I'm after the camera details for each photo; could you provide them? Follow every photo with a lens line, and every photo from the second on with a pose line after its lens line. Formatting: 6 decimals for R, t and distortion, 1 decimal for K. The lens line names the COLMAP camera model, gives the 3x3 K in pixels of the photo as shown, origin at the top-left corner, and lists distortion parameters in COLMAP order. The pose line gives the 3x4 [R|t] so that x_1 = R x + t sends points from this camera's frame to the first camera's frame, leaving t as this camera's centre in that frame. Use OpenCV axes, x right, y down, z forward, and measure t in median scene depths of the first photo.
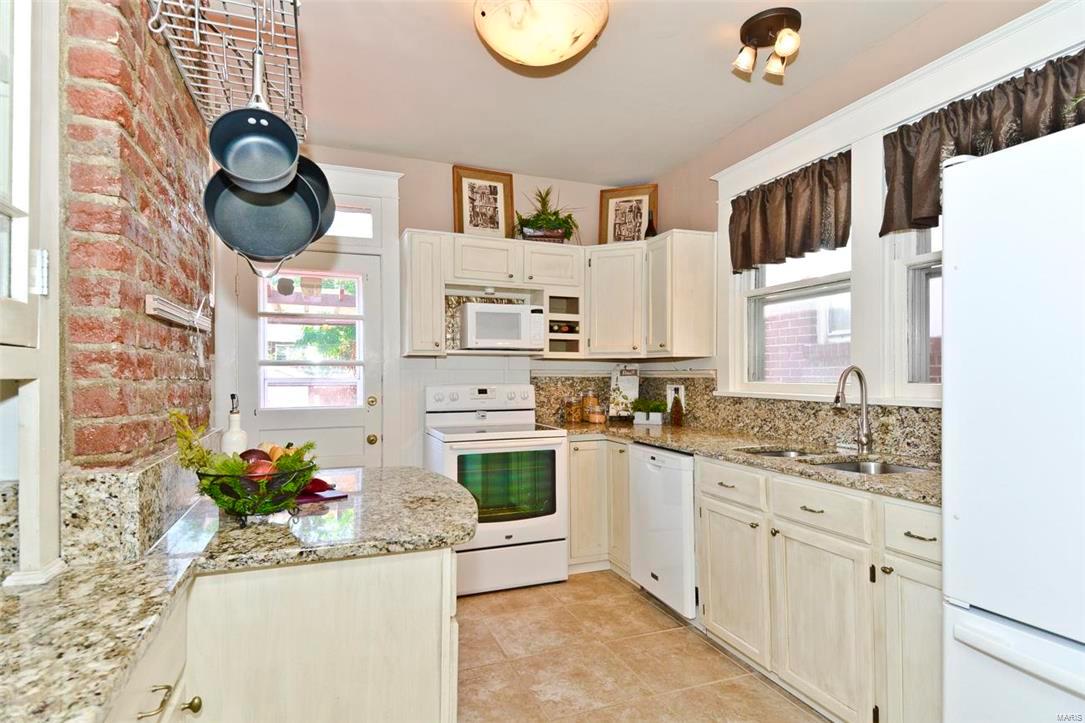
lens RADIAL K [[562.1, 0, 537.9], [0, 562.1, 369.2], [0, 0, 1]] dist [0.046778, -0.023467]
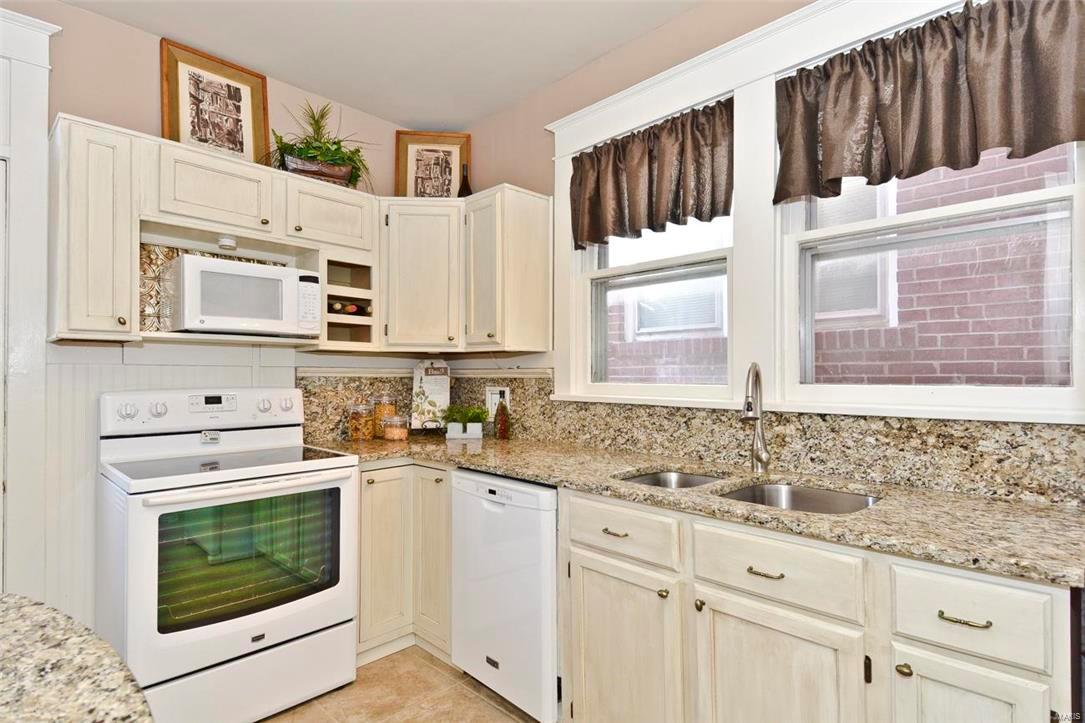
lens RADIAL K [[562.1, 0, 540.0], [0, 562.1, 366.8], [0, 0, 1]] dist [0.046778, -0.023467]
pose [[0.915574, 0.006988, 0.402090, -0.021839], [-0.005236, 0.999971, -0.005457, 0.004172], [-0.402116, 0.002891, 0.915584, 0.294113]]
